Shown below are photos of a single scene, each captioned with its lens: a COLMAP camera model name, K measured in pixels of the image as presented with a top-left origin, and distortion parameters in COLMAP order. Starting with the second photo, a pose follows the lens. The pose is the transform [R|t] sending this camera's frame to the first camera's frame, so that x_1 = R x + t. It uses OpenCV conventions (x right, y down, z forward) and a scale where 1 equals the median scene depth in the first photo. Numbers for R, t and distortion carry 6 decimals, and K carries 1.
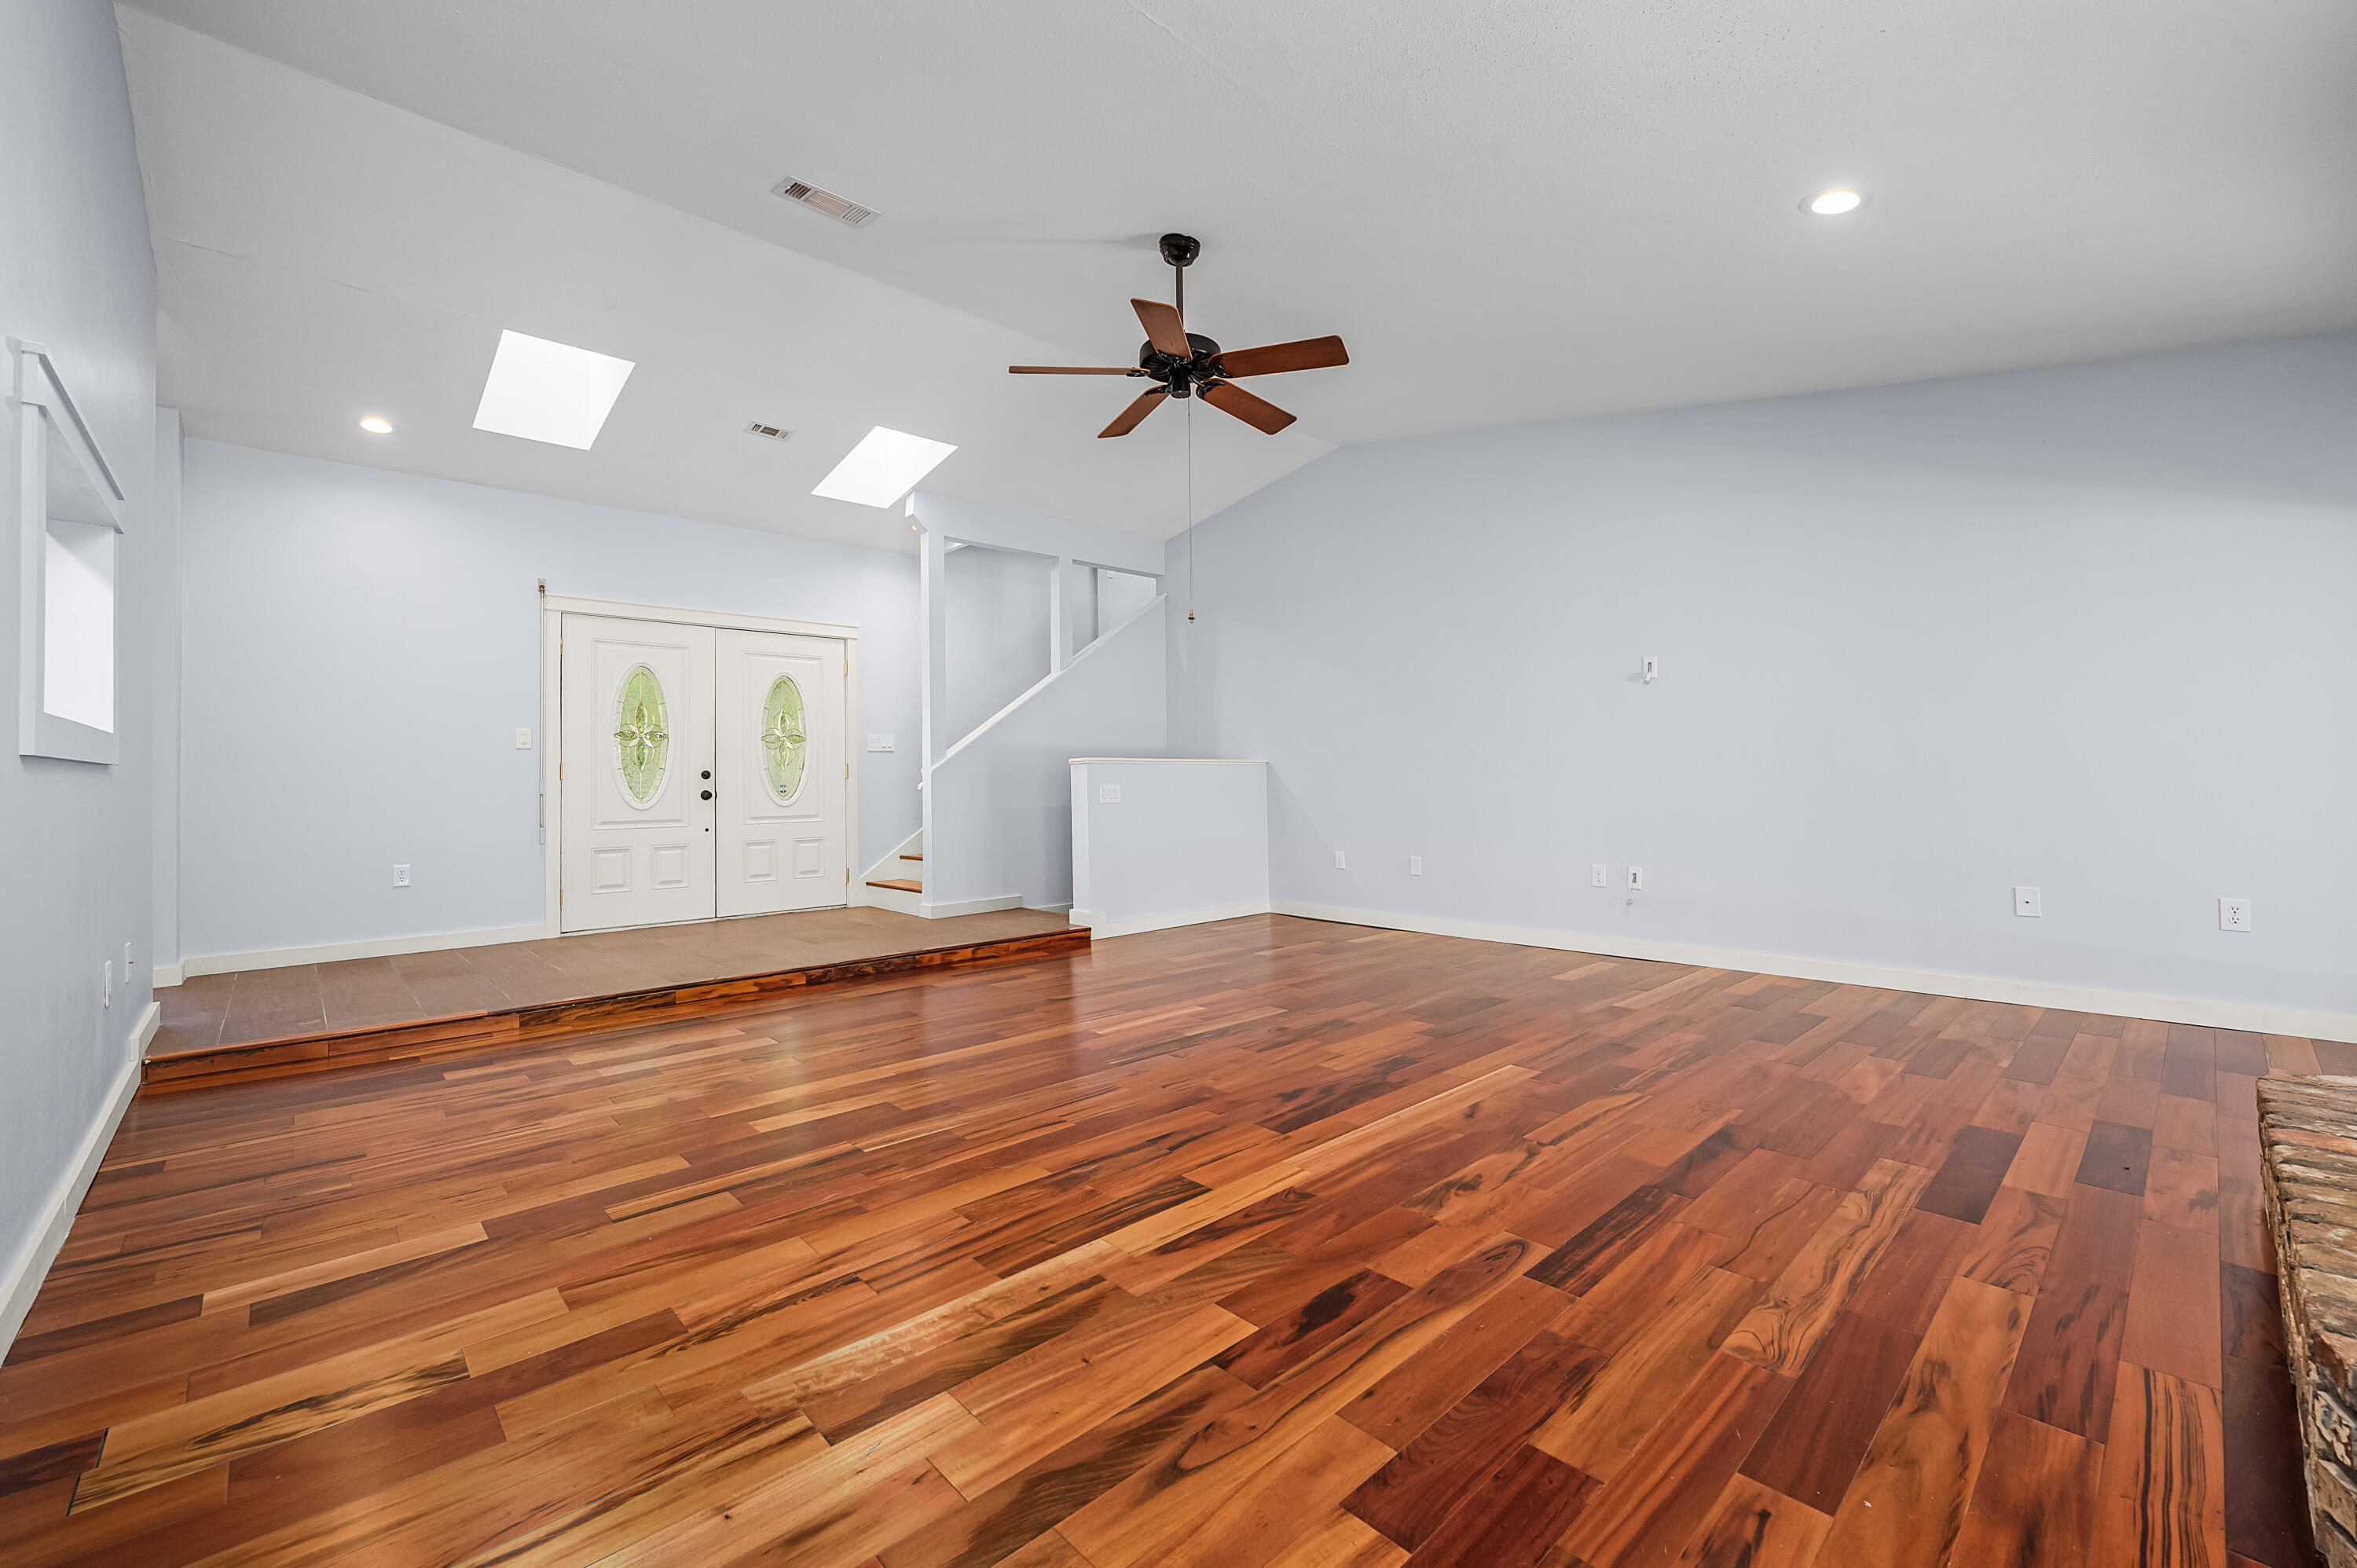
lens RADIAL K [[939.9, 0, 1183.7], [0, 939.9, 764.3], [0, 0, 1]] dist [0.005270, -0.000570]
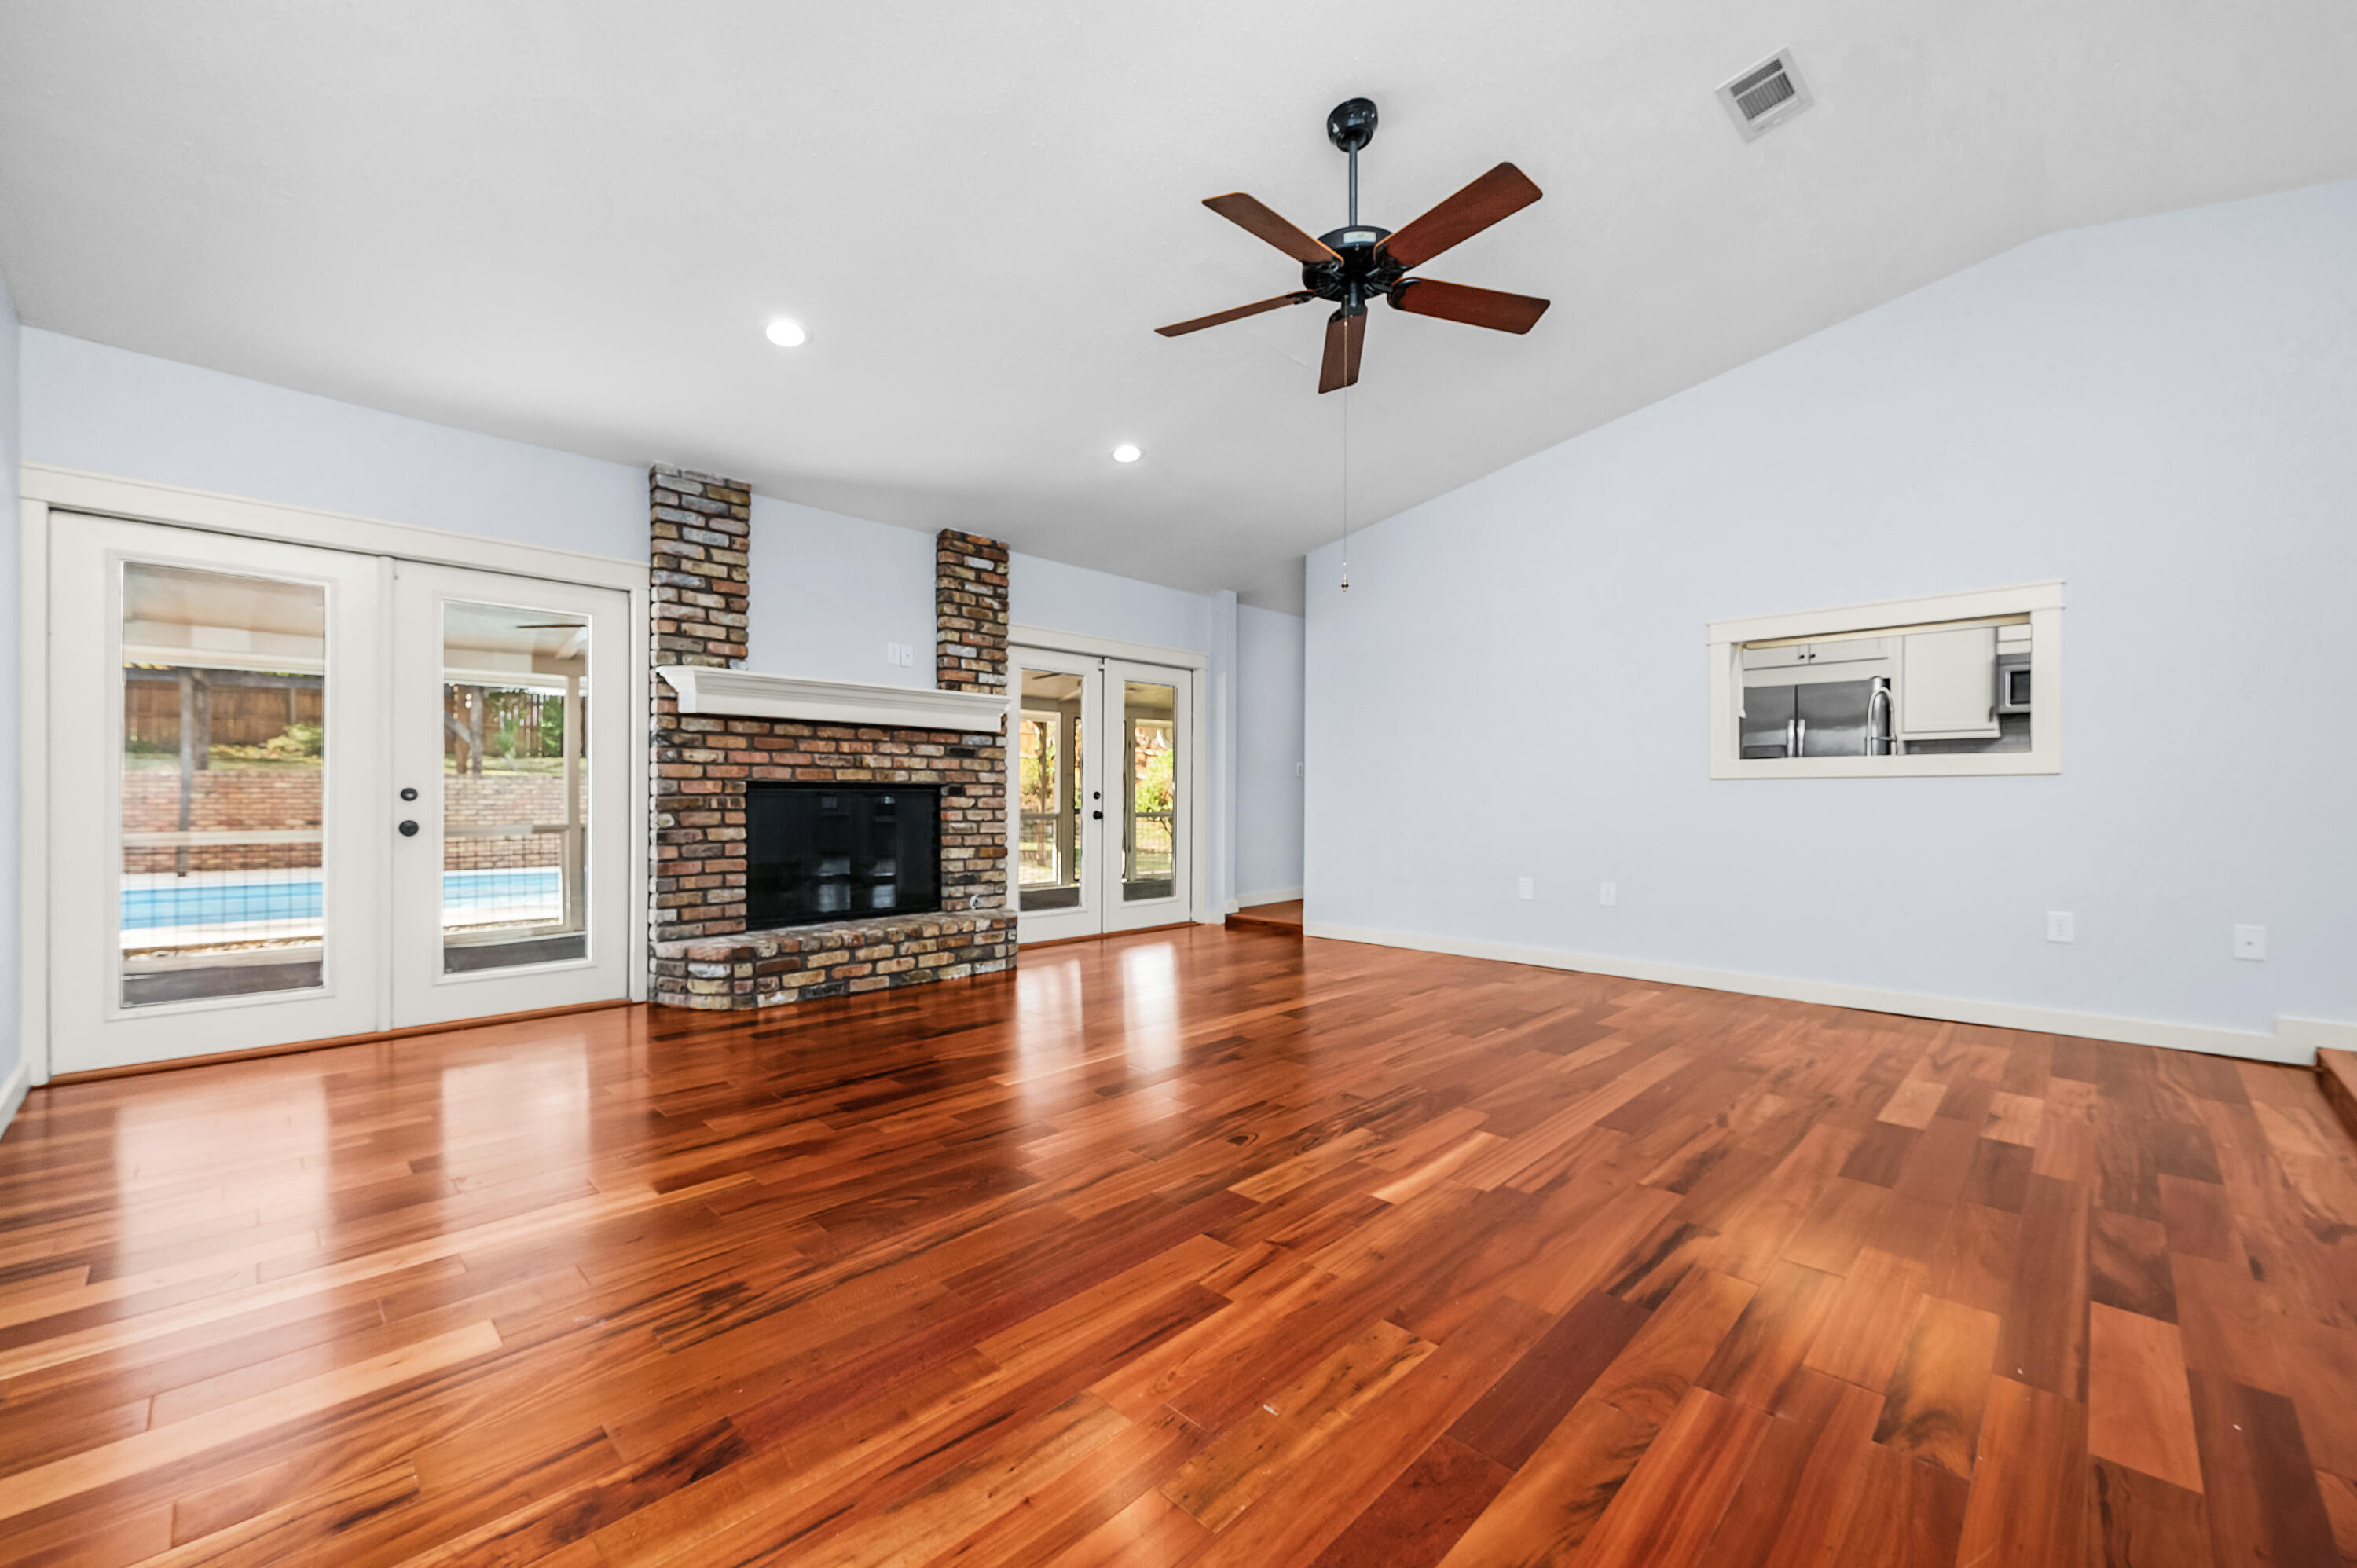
lens RADIAL K [[939.9, 0, 1178.9], [0, 939.9, 795.5], [0, 0, 1]] dist [0.005270, -0.000570]
pose [[-0.998649, 0.010213, -0.050955, 0.145066], [0.011114, 0.999786, -0.017443, 0.026020], [0.050766, -0.017985, -0.998549, 1.354264]]
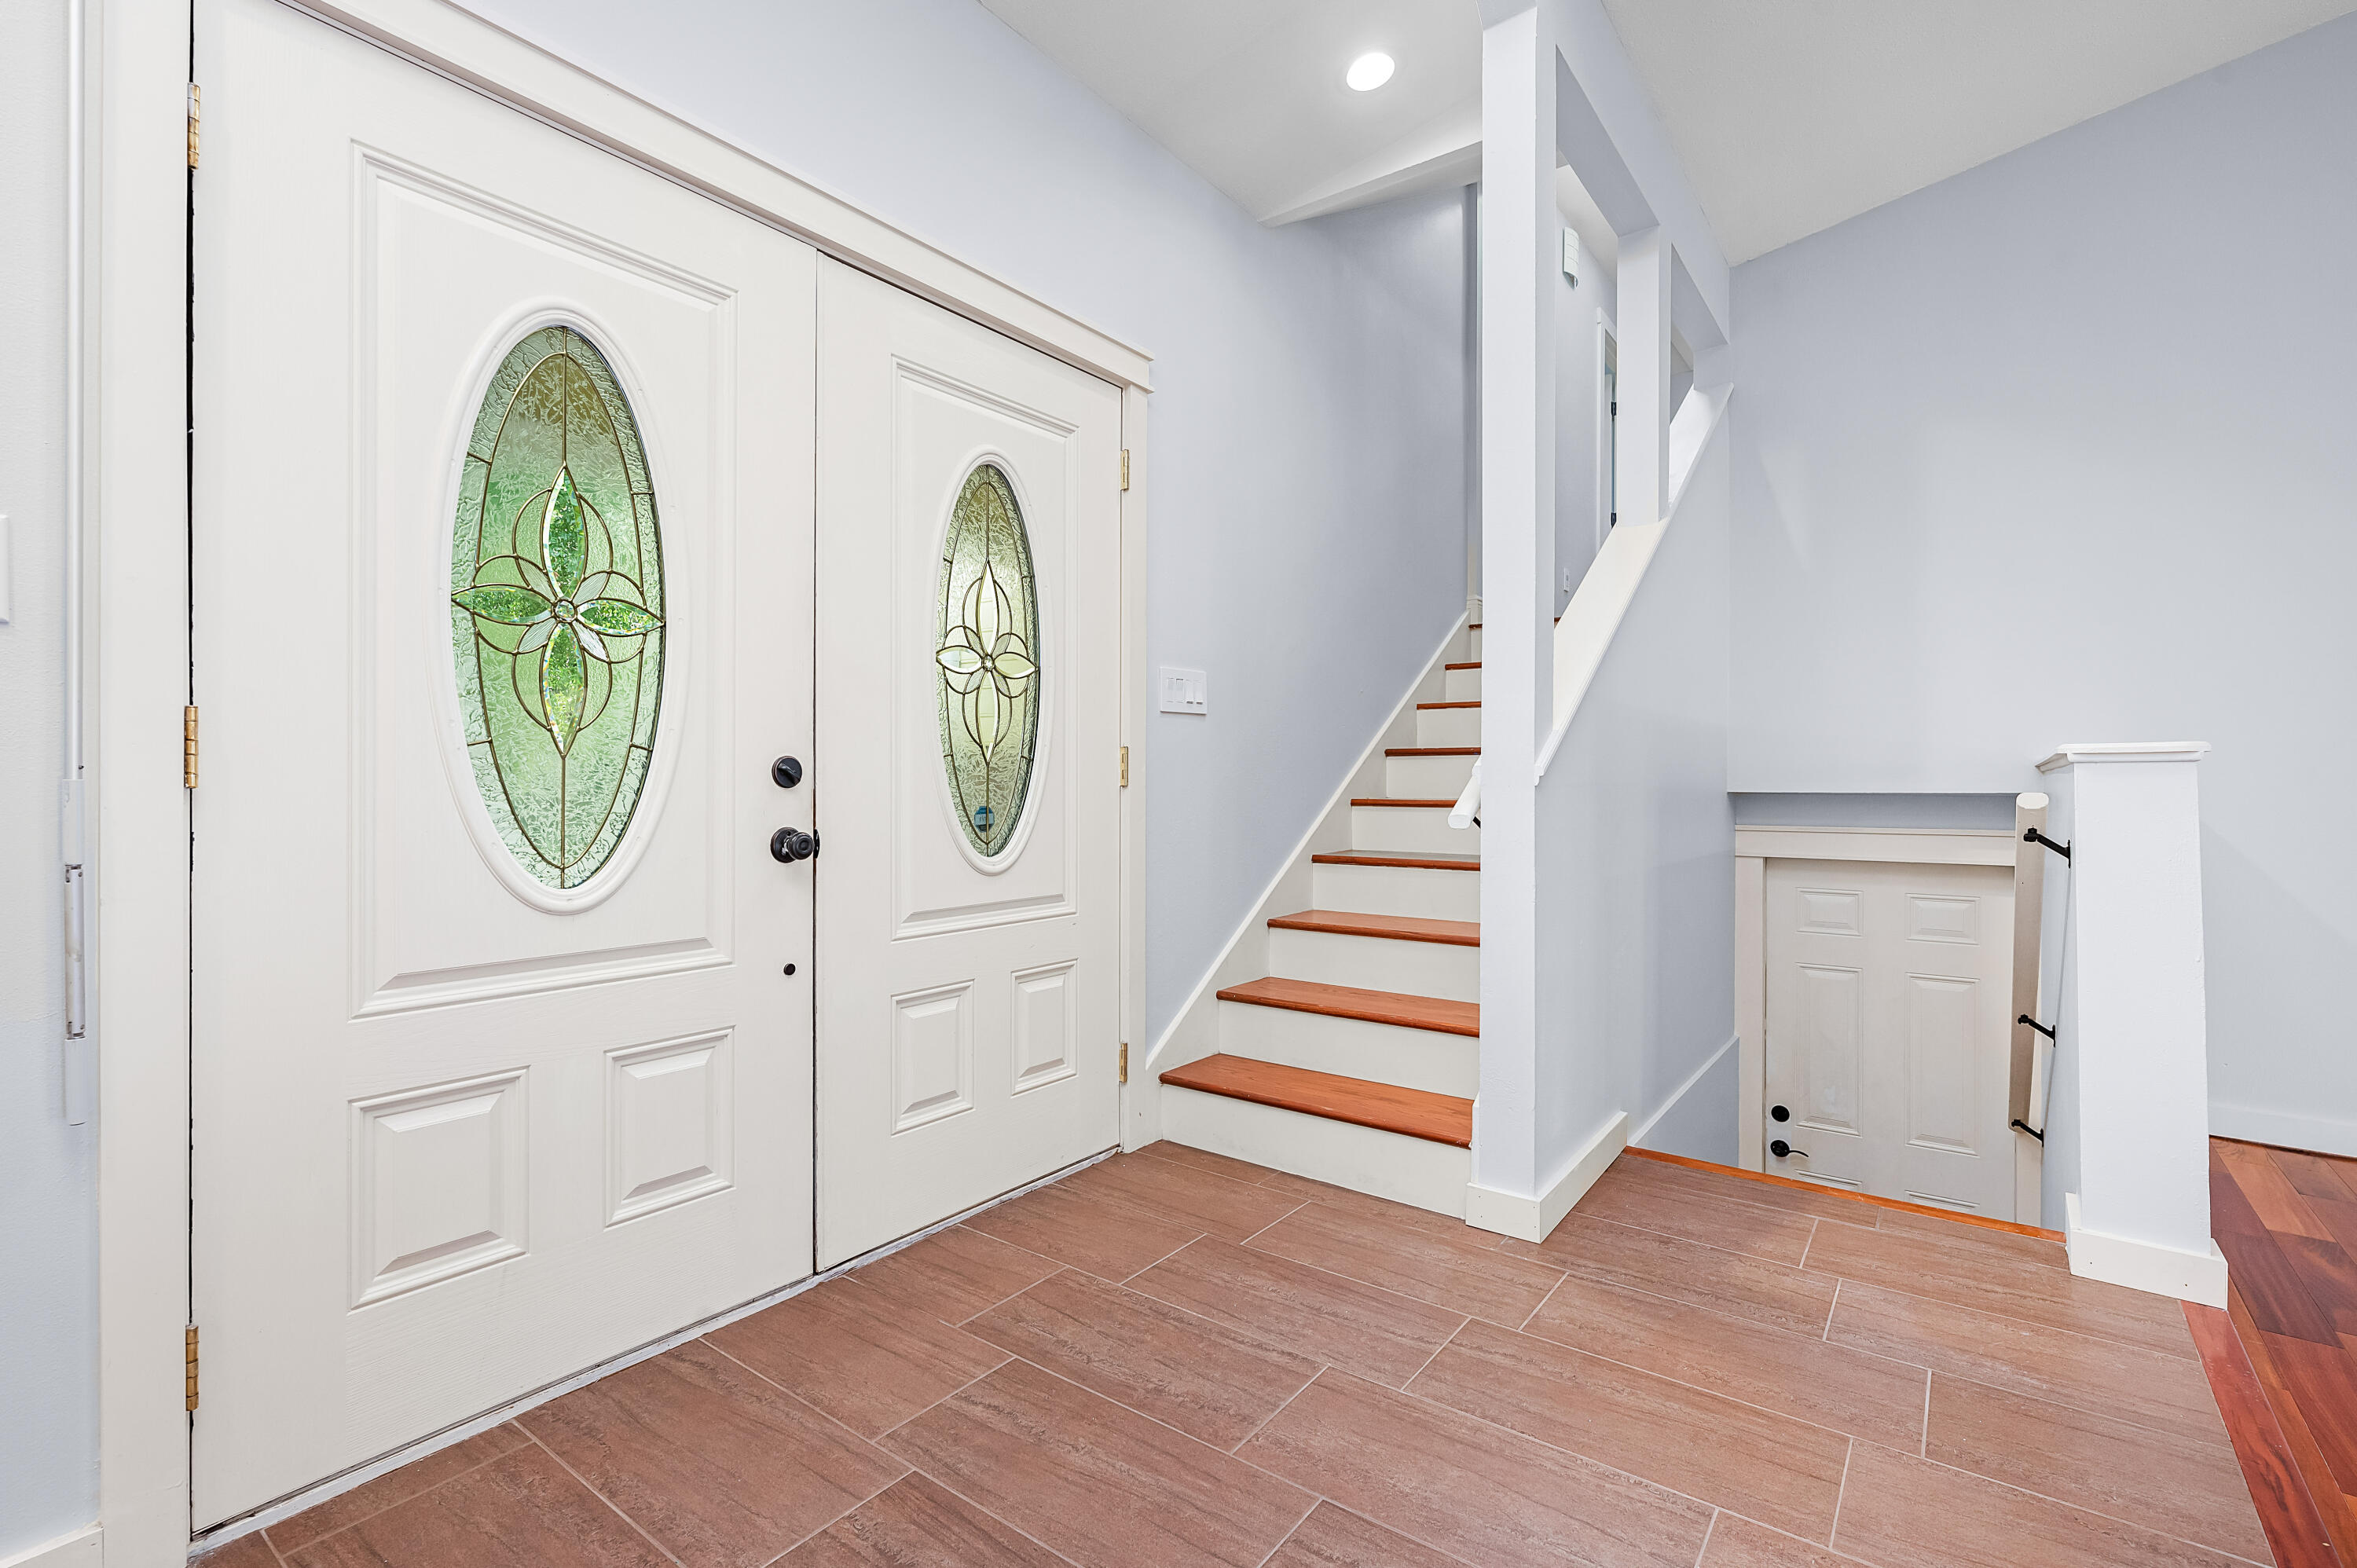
lens RADIAL K [[1055.4, 0, 1182.8], [0, 1055.4, 792.5], [0, 0, 1]] dist [-0.003890, 0.001504]
pose [[0.982204, 0.013262, 0.187350, -0.625601], [-0.018589, 0.999470, 0.026706, 0.009216], [-0.186896, -0.029714, 0.981930, 0.934530]]
